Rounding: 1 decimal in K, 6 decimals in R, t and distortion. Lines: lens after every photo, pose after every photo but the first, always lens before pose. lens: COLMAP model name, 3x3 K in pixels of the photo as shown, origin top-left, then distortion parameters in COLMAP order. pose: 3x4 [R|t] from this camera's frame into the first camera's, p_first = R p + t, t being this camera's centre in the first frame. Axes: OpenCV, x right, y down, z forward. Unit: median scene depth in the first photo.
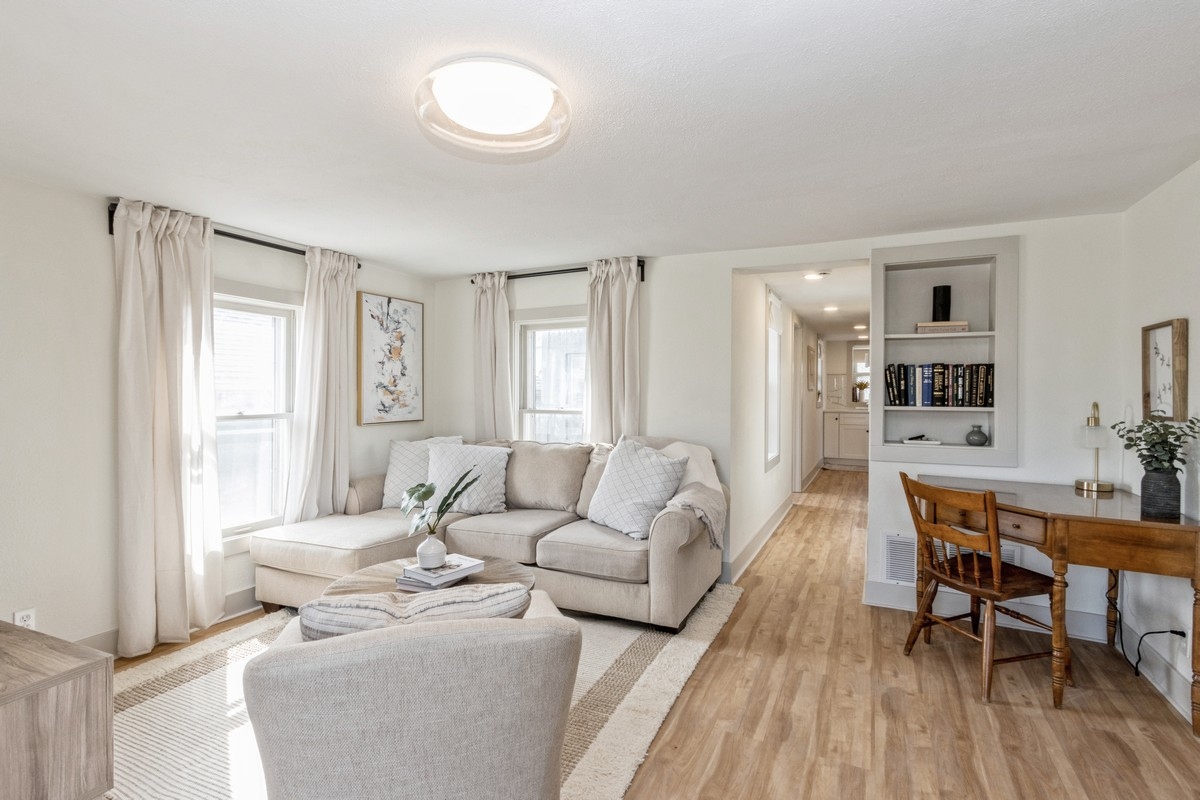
lens RADIAL K [[580.0, 0, 597.6], [0, 580.0, 394.5], [0, 0, 1]] dist [0.005411, -0.001186]
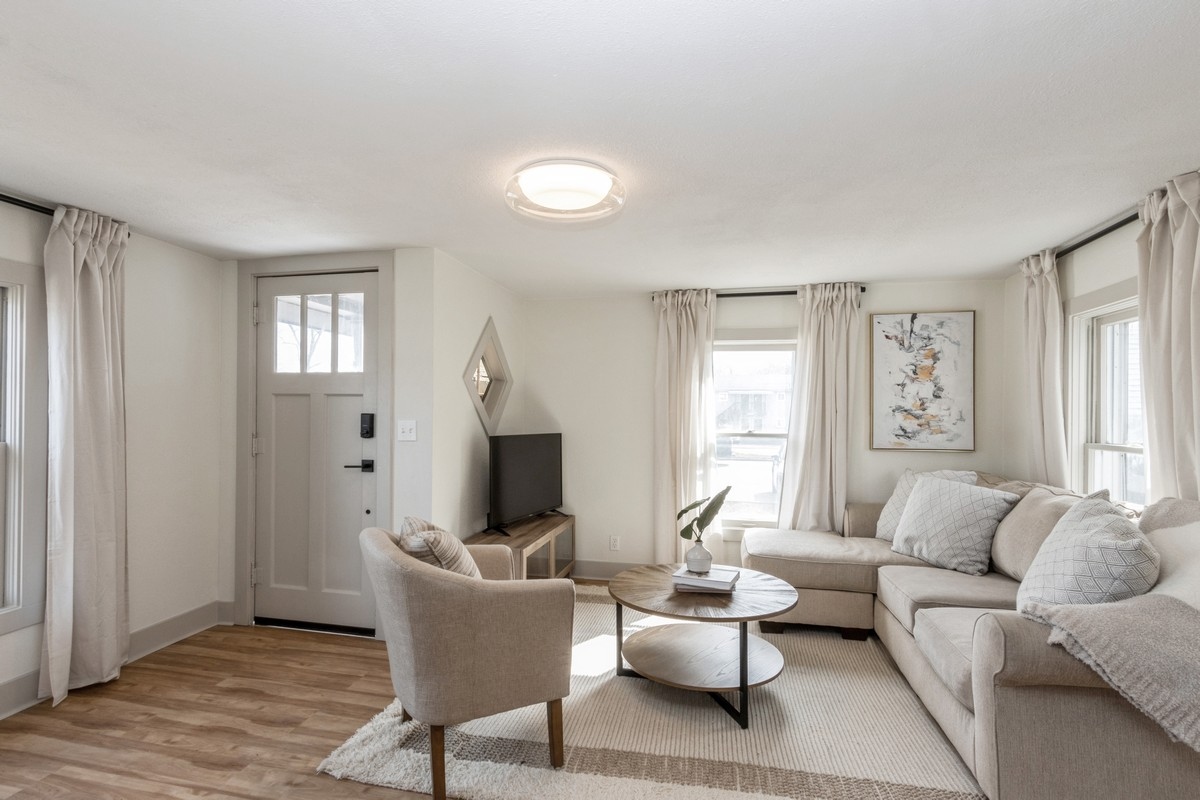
lens RADIAL K [[580.0, 0, 589.0], [0, 580.0, 409.2], [0, 0, 1]] dist [0.005411, -0.001186]
pose [[0.223699, -0.005355, -0.974644, 0.425414], [-0.009322, 0.999927, -0.007634, -0.003640], [0.974614, 0.010794, 0.223632, 0.300133]]
